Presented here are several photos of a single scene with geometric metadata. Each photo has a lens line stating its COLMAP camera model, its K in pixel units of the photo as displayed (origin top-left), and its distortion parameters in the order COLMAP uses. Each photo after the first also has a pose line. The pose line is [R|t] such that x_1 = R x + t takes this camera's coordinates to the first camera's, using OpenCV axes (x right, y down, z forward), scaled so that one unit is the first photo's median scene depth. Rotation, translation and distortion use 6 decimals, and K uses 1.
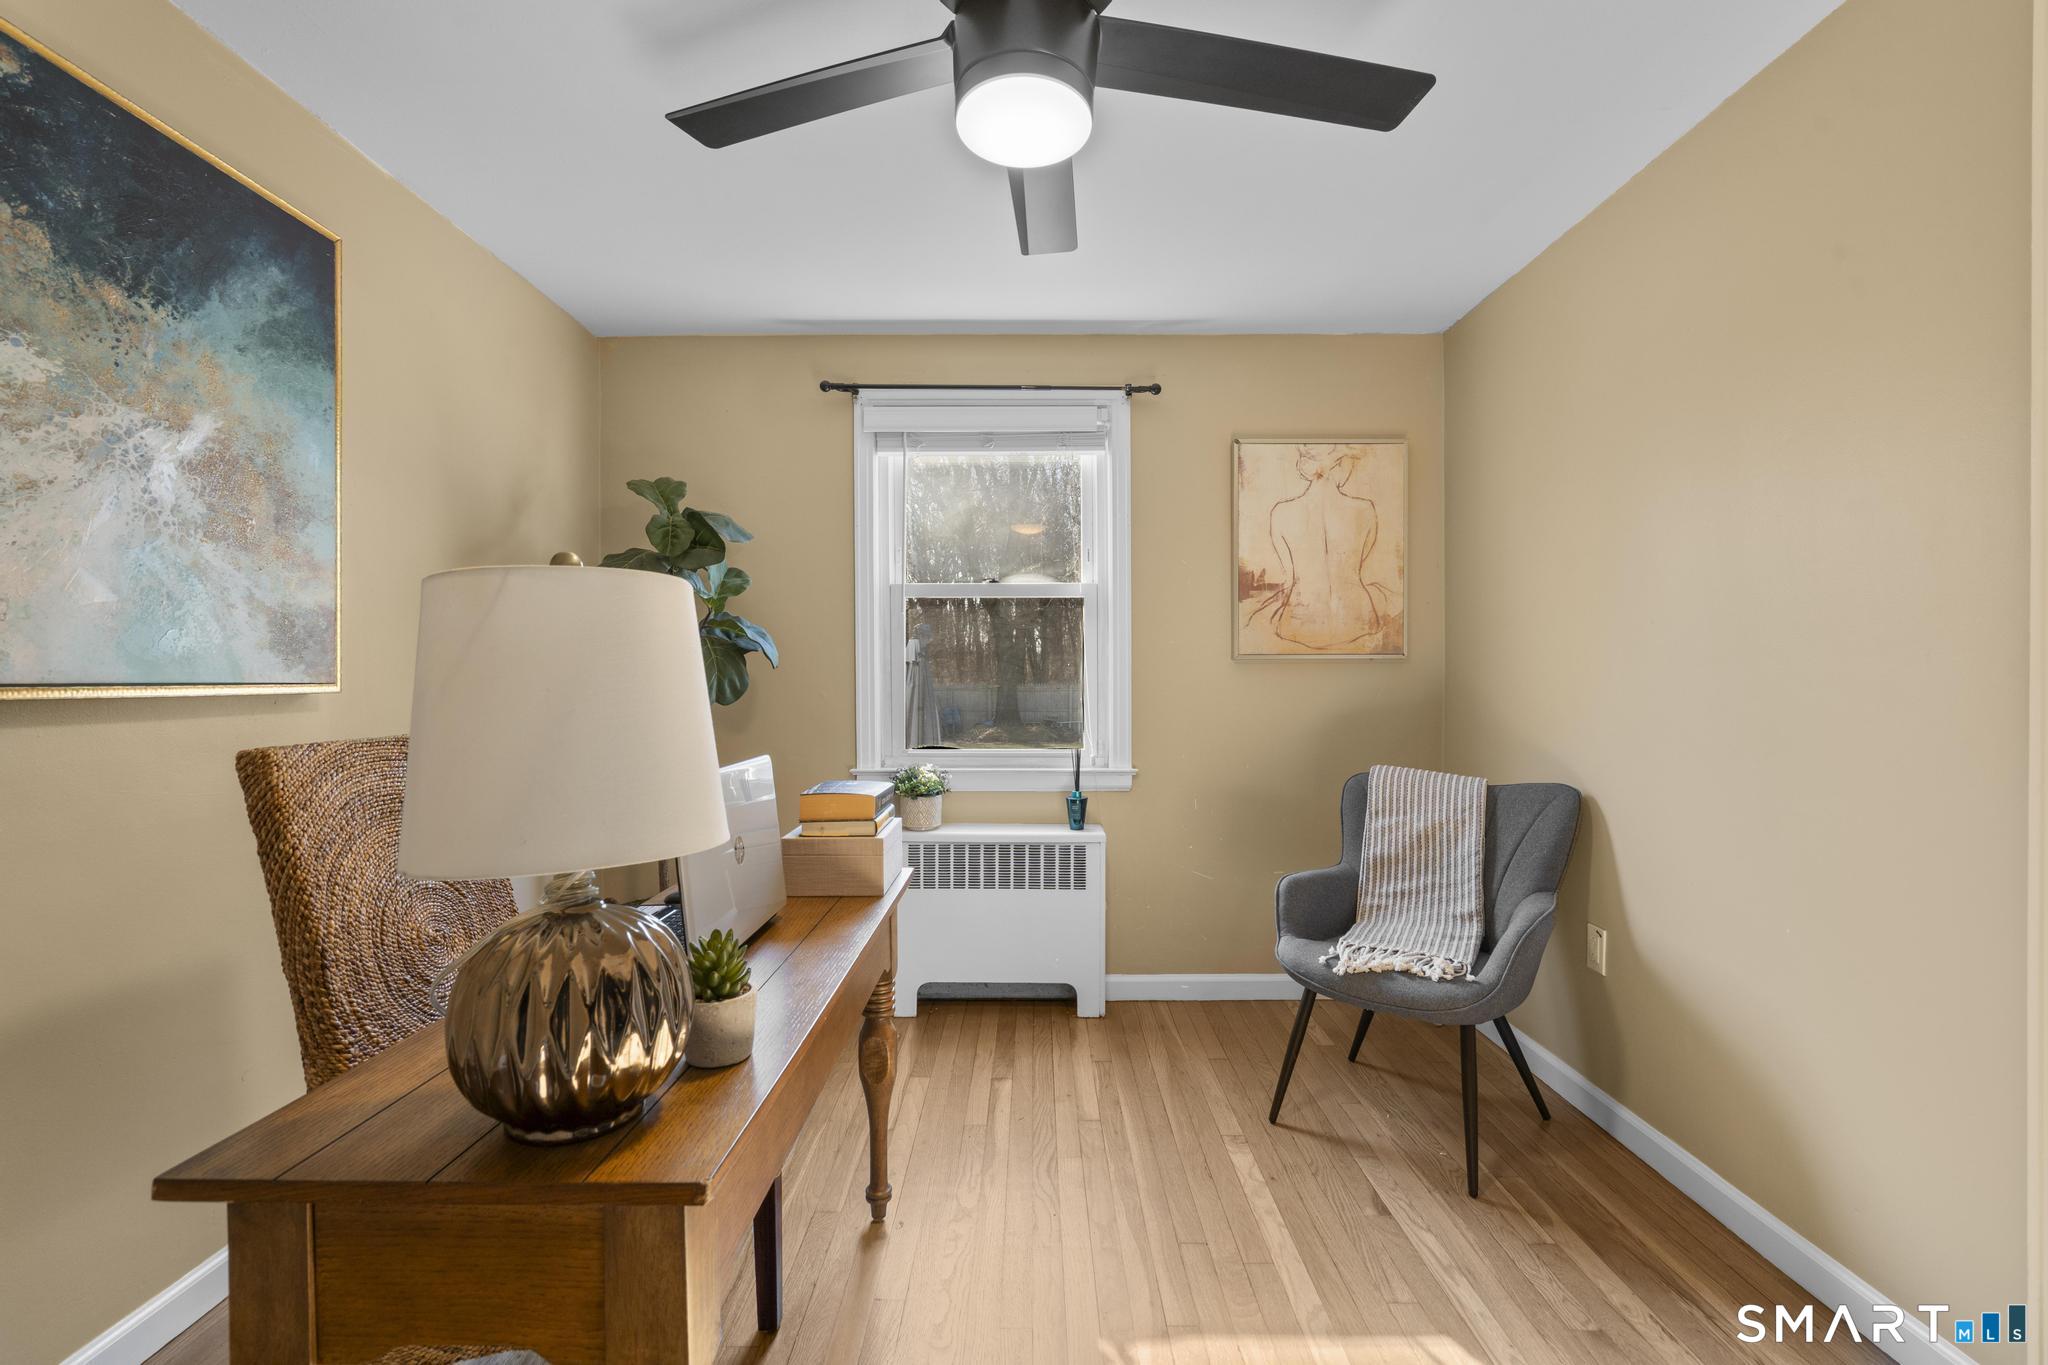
lens RADIAL K [[914.2, 0, 1028.3], [0, 914.2, 690.6], [0, 0, 1]] dist [-0.006828, 0.002125]
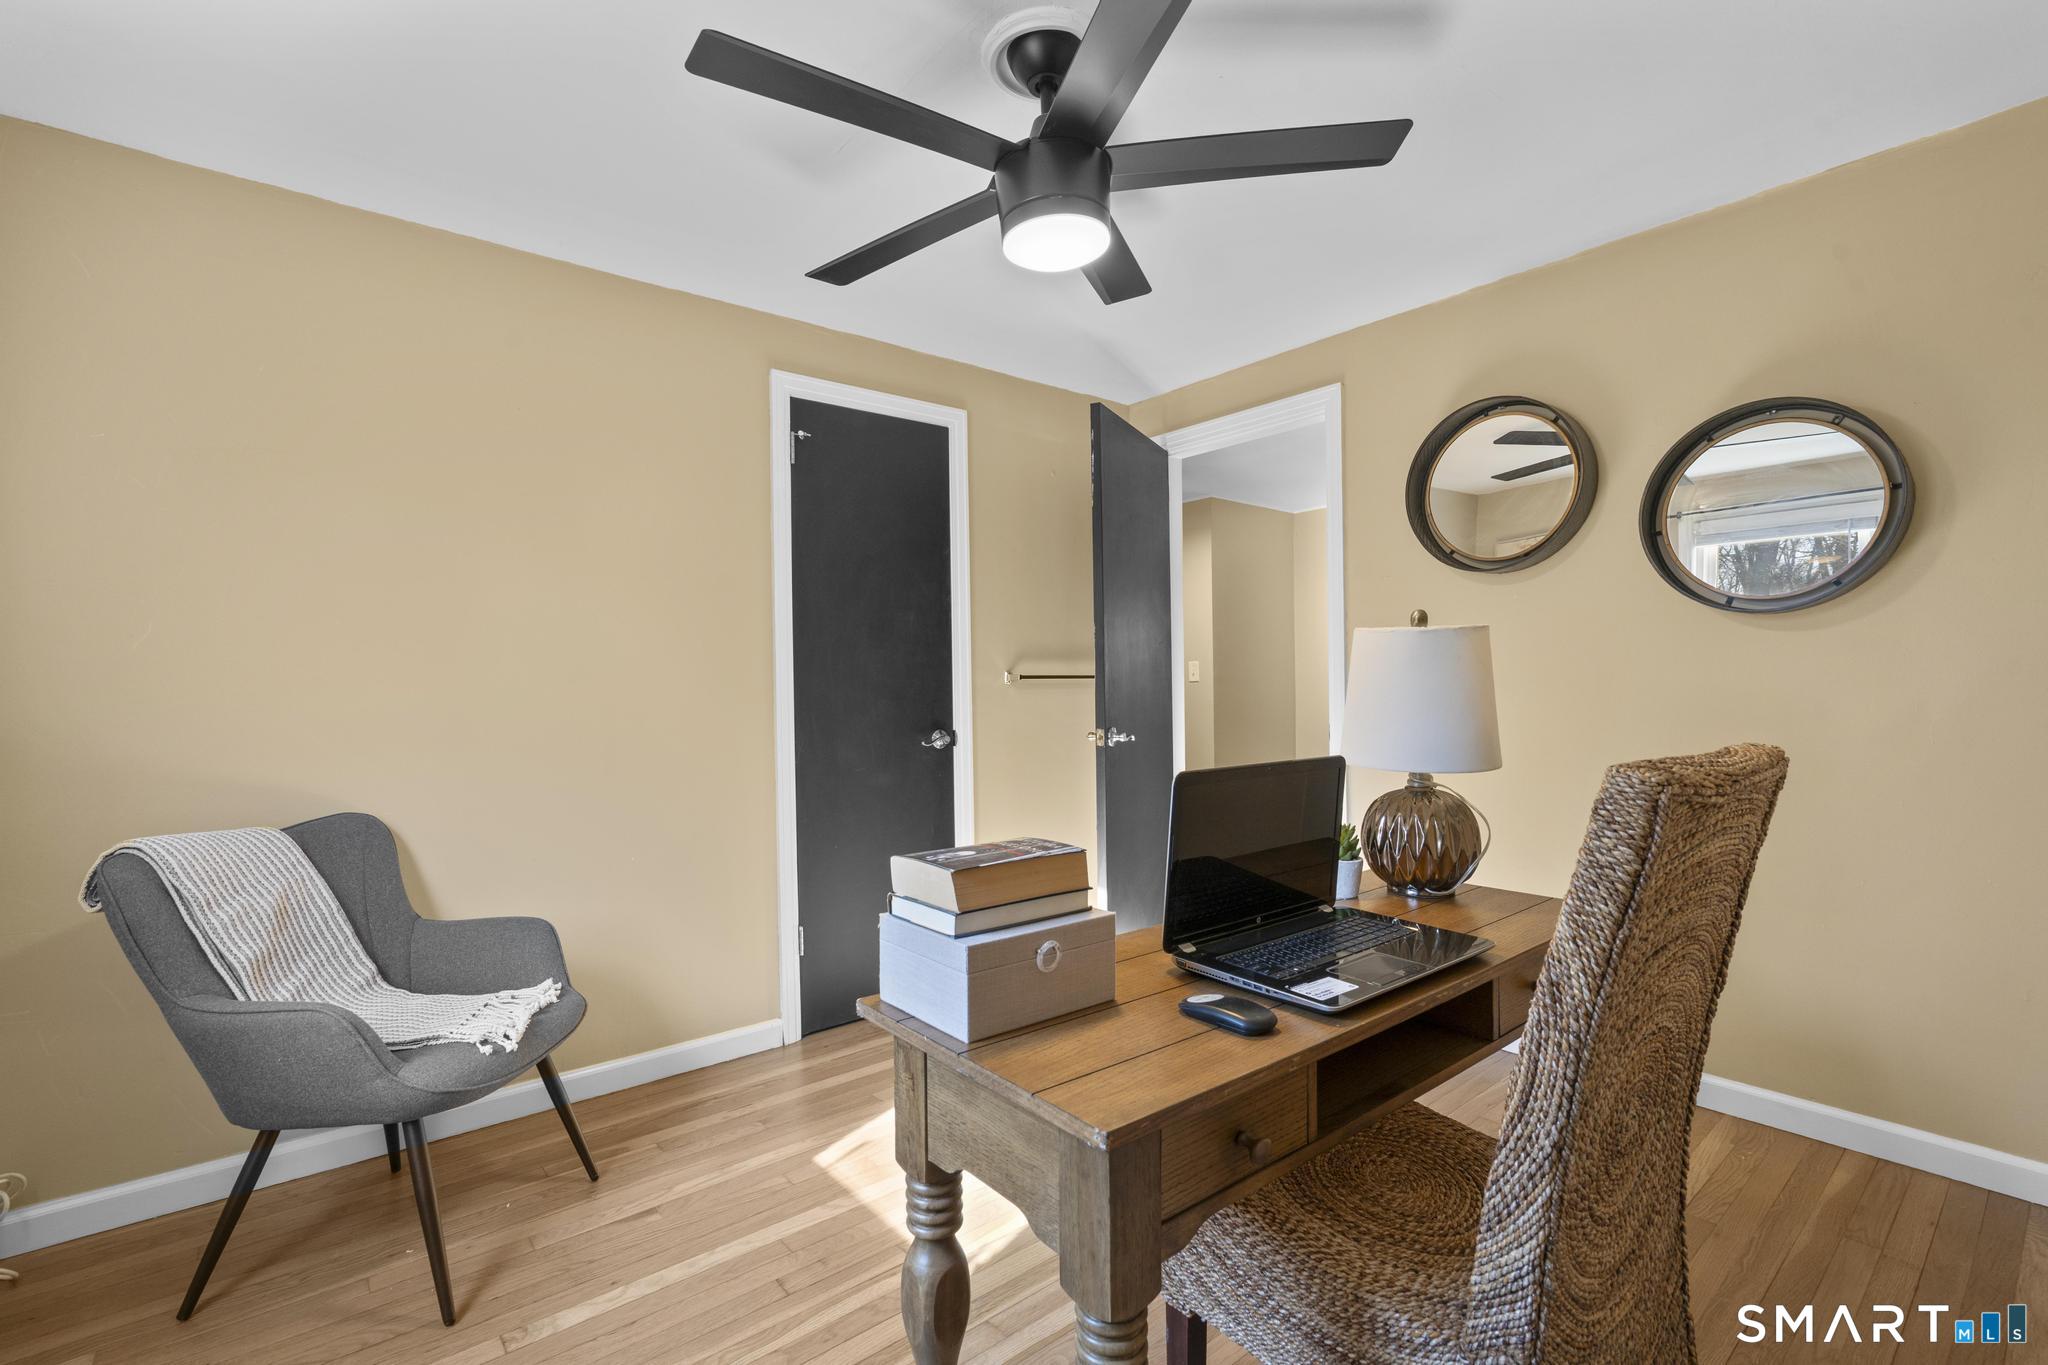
lens RADIAL K [[914.2, 0, 1024.4], [0, 914.2, 682.0], [0, 0, 1]] dist [-0.006828, 0.002125]
pose [[-0.634386, 0.001970, 0.773014, -0.724568], [0.017578, 0.999775, 0.011878, -0.040178], [-0.772816, 0.021124, -0.634278, 1.389749]]
